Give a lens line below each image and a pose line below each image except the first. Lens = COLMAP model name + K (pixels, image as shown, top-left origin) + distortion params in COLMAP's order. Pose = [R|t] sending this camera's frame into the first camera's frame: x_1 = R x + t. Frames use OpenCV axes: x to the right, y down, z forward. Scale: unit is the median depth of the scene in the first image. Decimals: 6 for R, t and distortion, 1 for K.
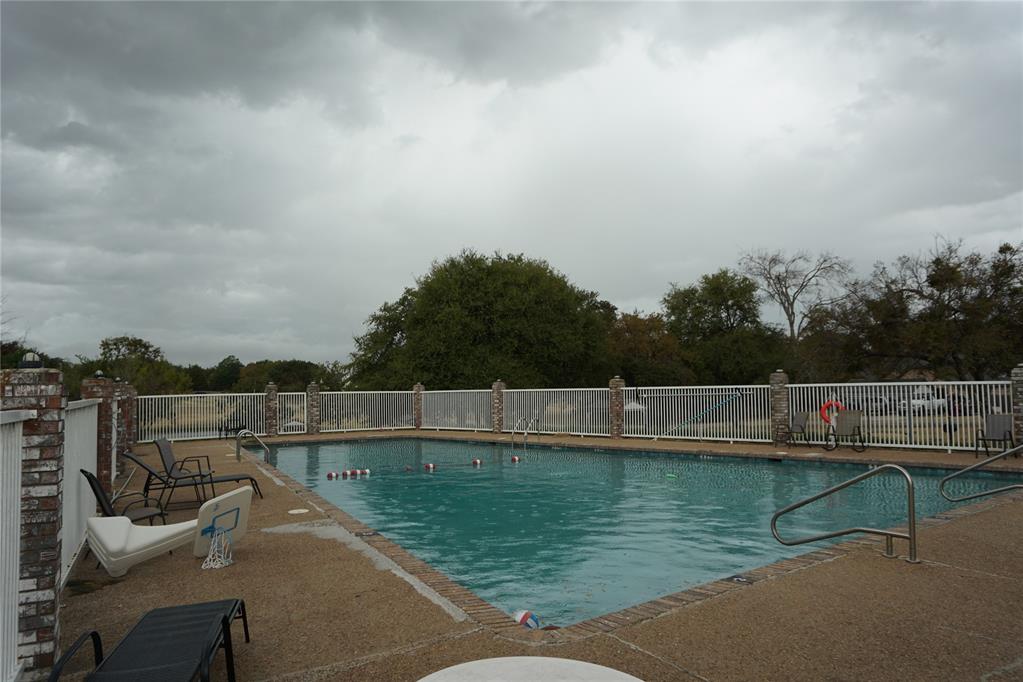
lens RADIAL K [[657.5, 0, 511.5], [0, 657.5, 341.0], [0, 0, 1]] dist [-0.045409, 0.022640]
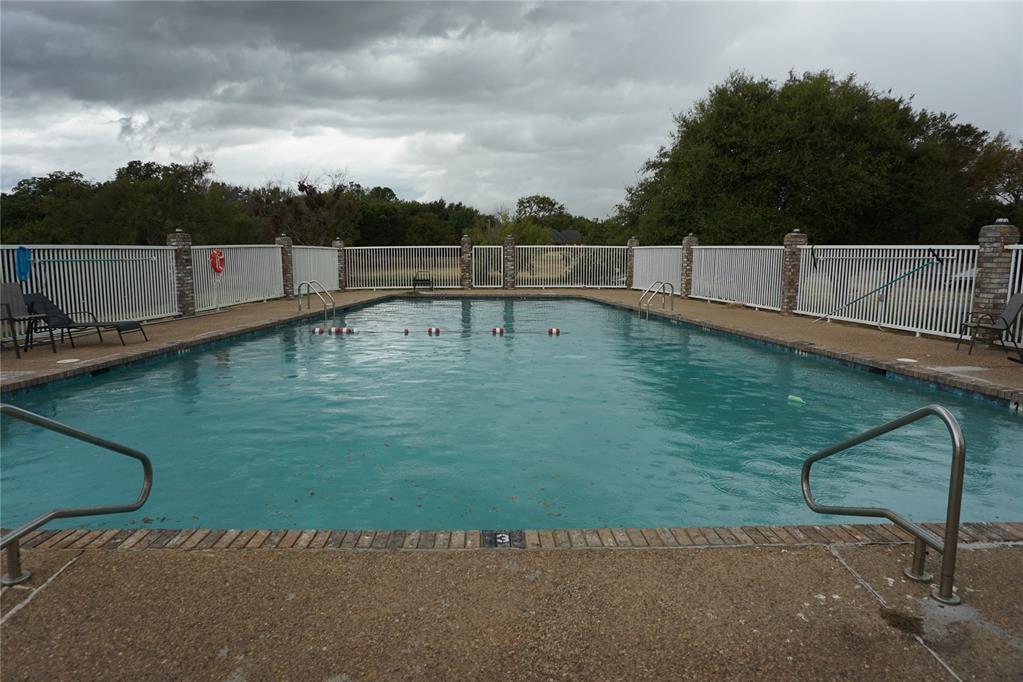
lens RADIAL K [[657.5, 0, 511.5], [0, 657.5, 341.0], [0, 0, 1]] dist [-0.045409, 0.022640]
pose [[0.823213, 0.094169, -0.559869, 0.231809], [0.030381, 0.977428, 0.209073, 0.010696], [0.566920, -0.189121, 0.801770, 0.169425]]
